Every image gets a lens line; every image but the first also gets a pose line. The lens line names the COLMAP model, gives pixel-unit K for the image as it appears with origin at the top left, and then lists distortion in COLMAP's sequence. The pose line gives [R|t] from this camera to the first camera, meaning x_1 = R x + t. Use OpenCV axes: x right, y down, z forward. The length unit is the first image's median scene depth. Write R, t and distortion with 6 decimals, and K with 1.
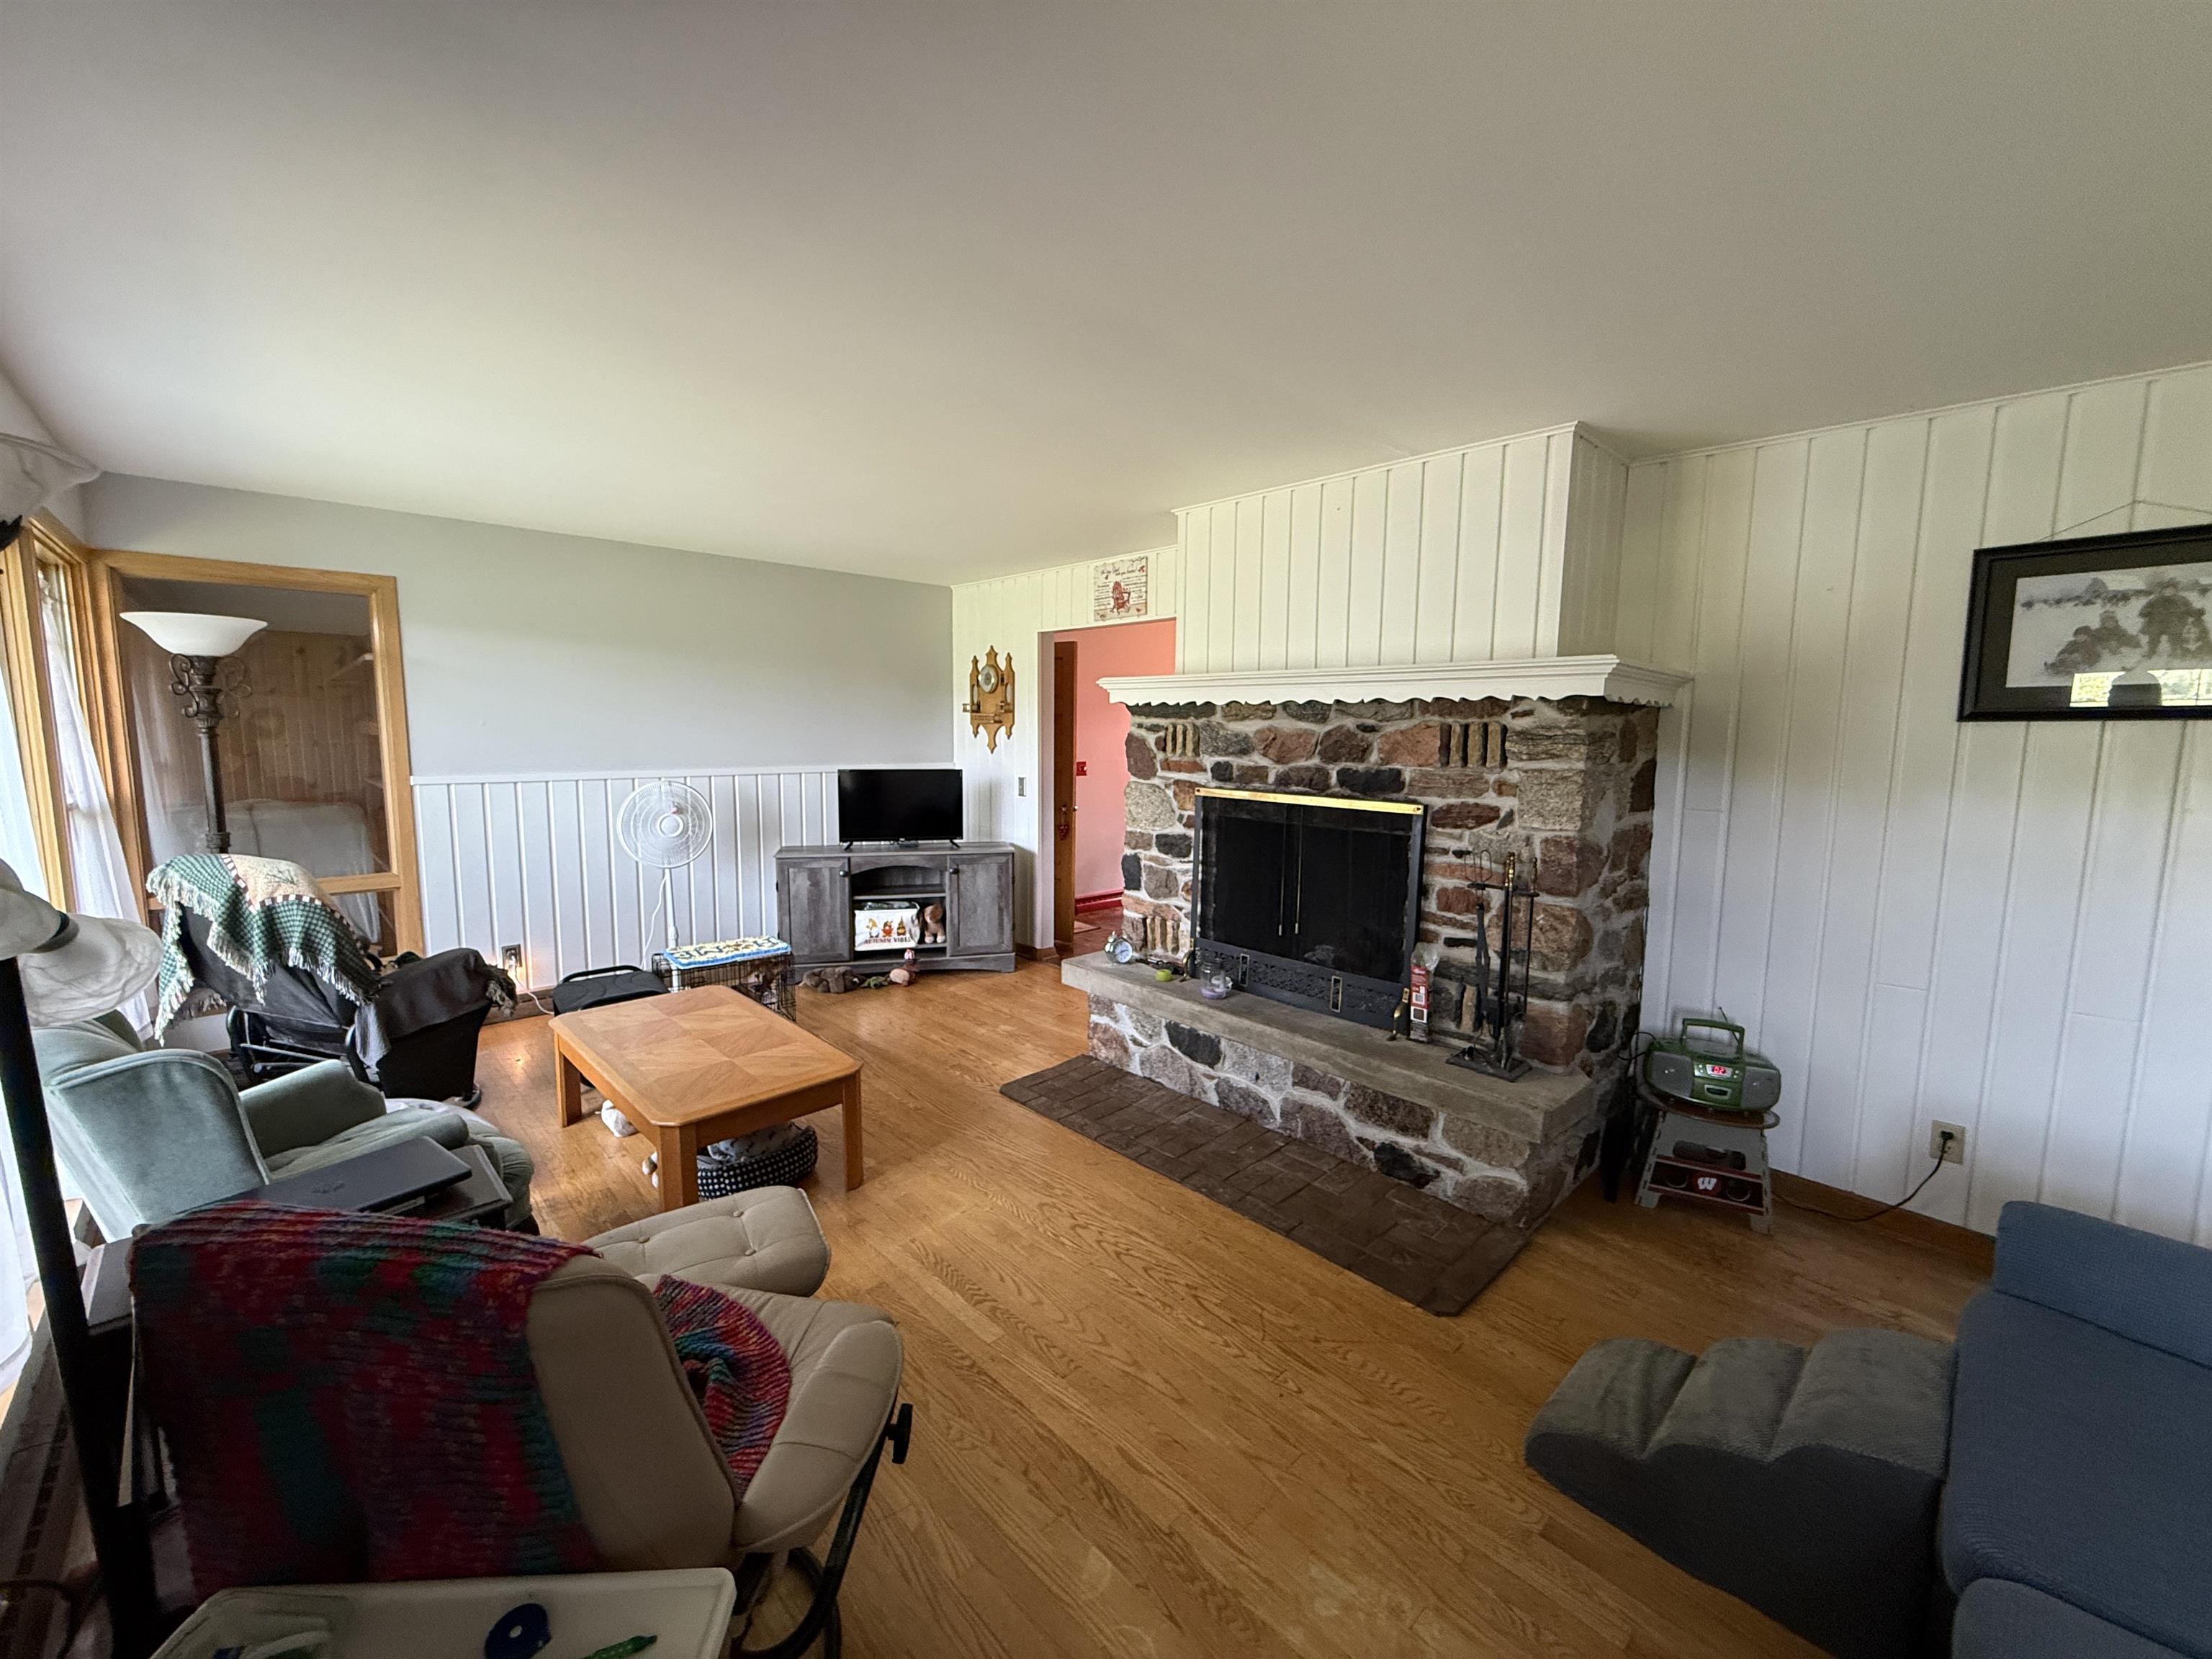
lens RADIAL K [[887.5, 0, 1098.7], [0, 887.5, 825.8], [0, 0, 1]] dist [0.000965, 0.000270]
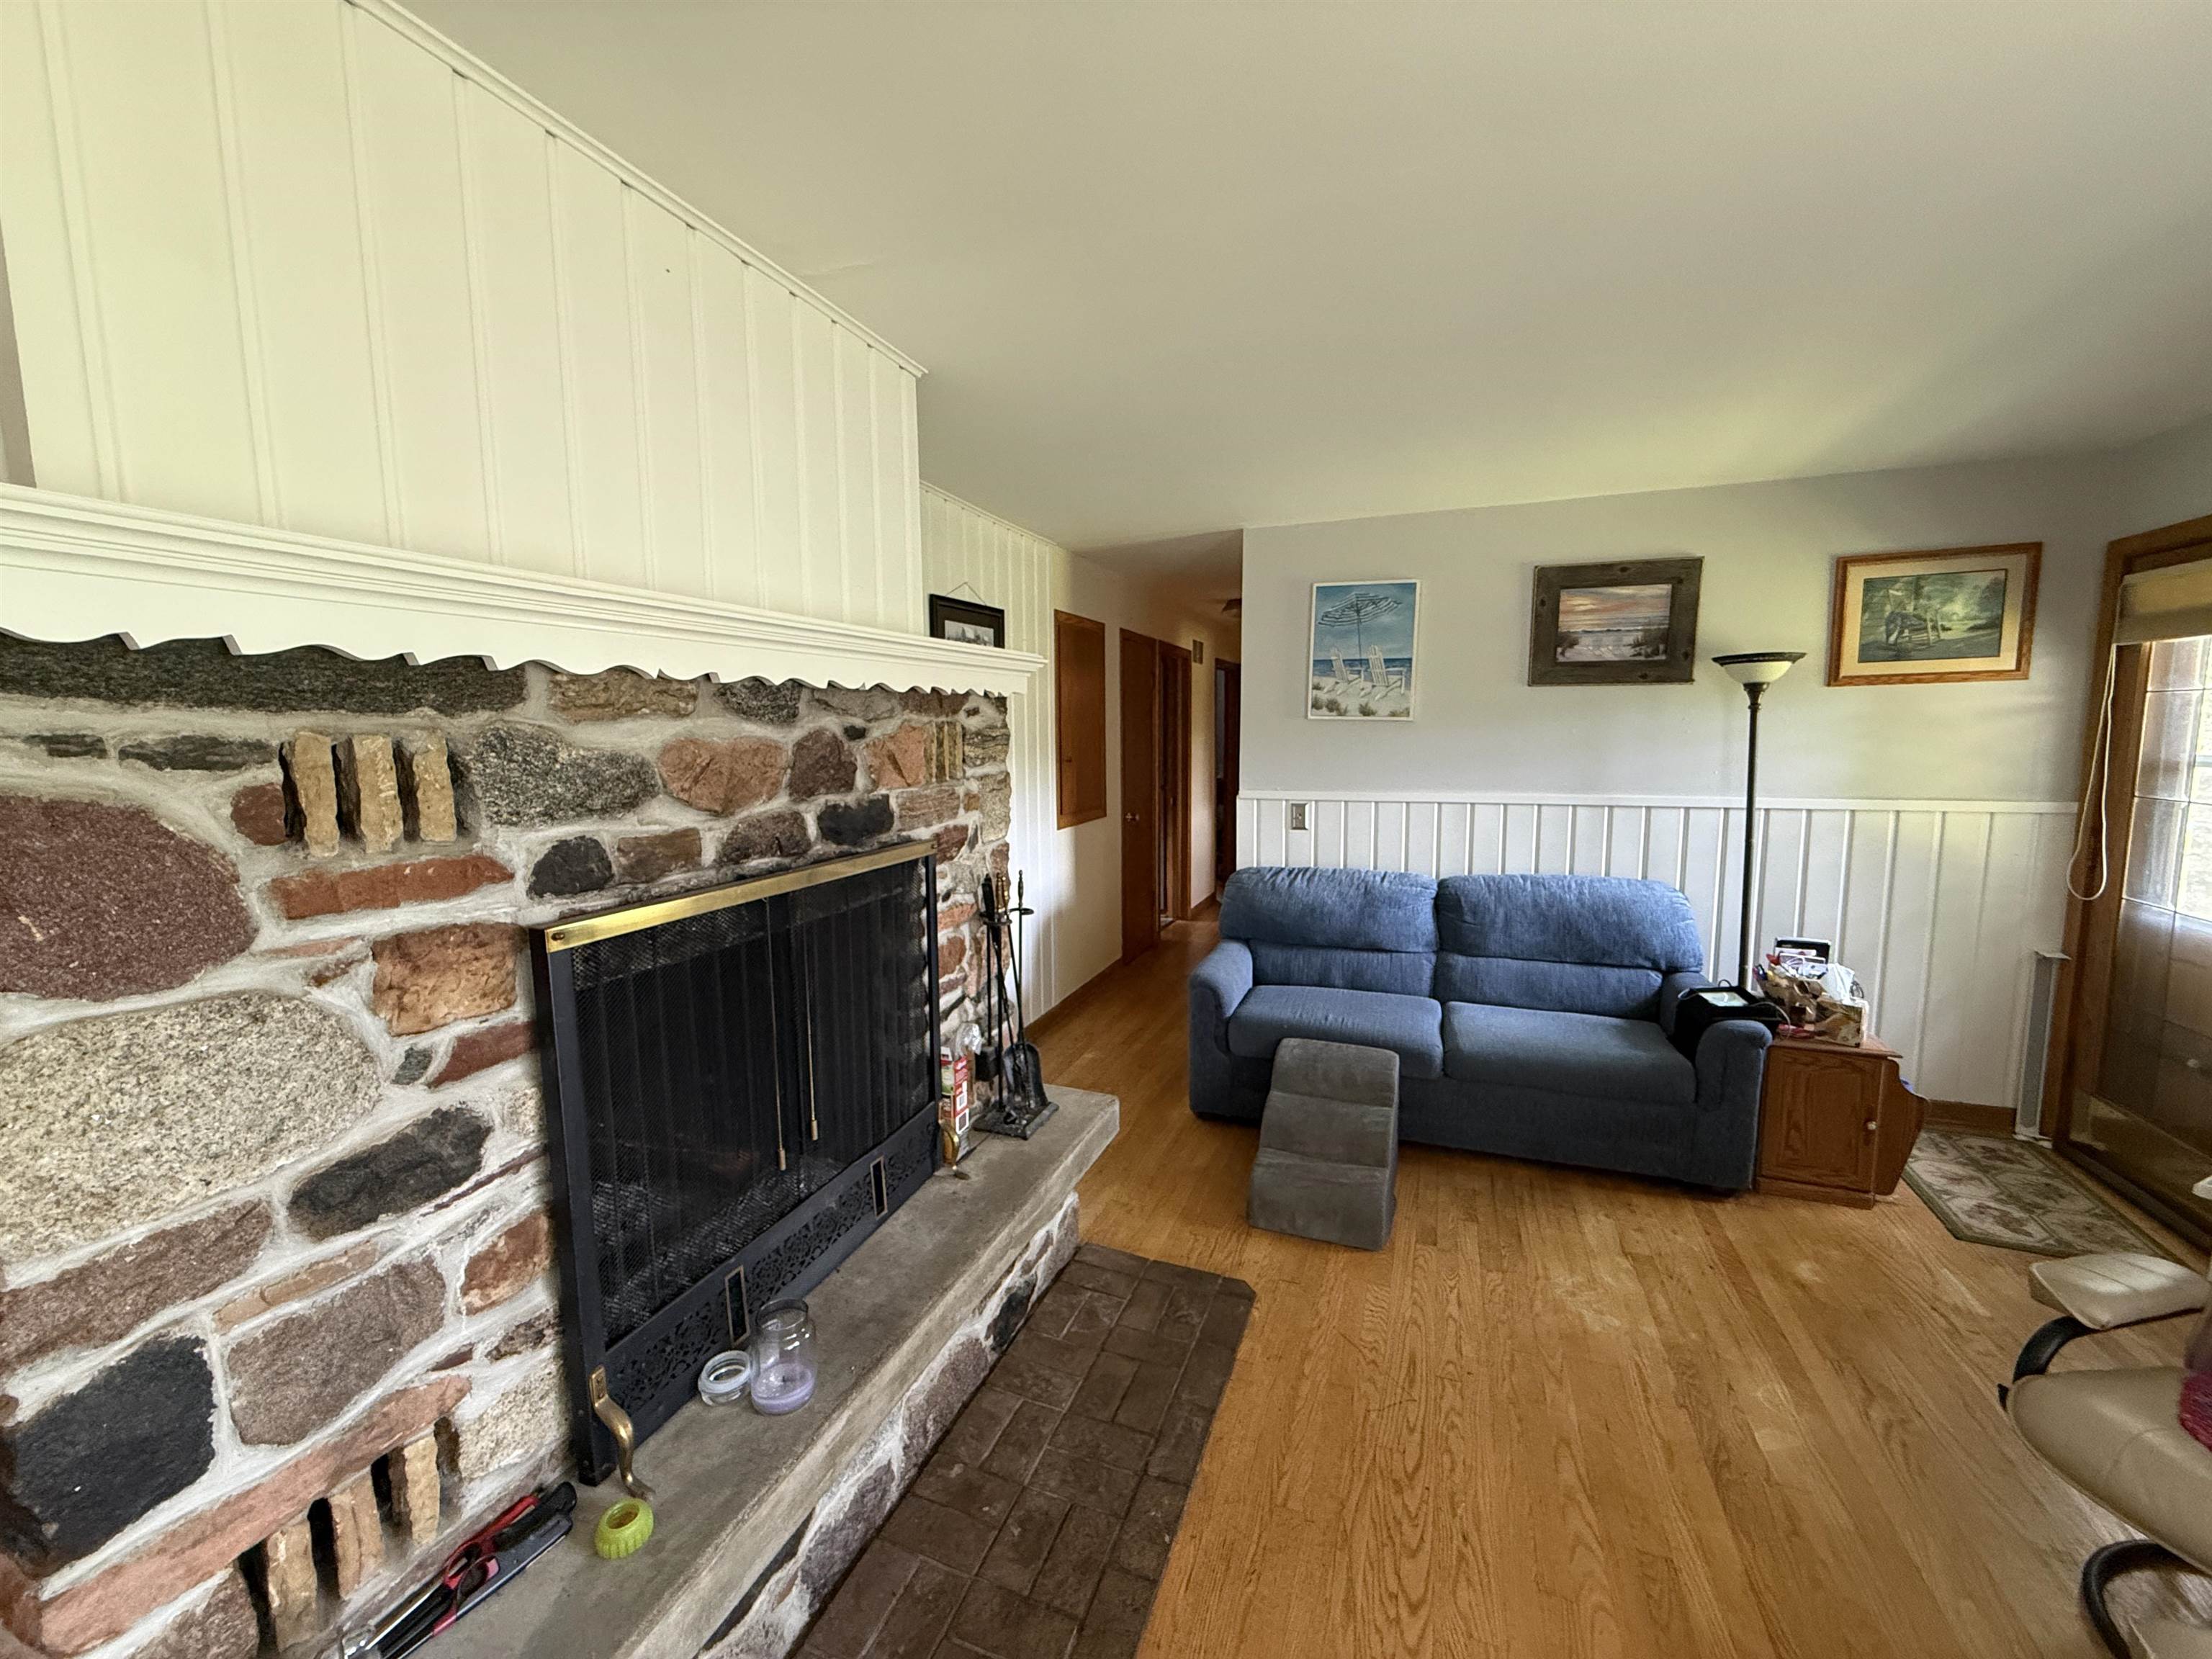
lens RADIAL K [[887.5, 0, 1094.2], [0, 887.5, 832.7], [0, 0, 1]] dist [0.000965, 0.000270]
pose [[-0.425879, -0.115768, 0.897343, -0.275040], [0.105443, 0.978672, 0.176303, -0.121121], [-0.898615, 0.169702, -0.404589, 1.015123]]
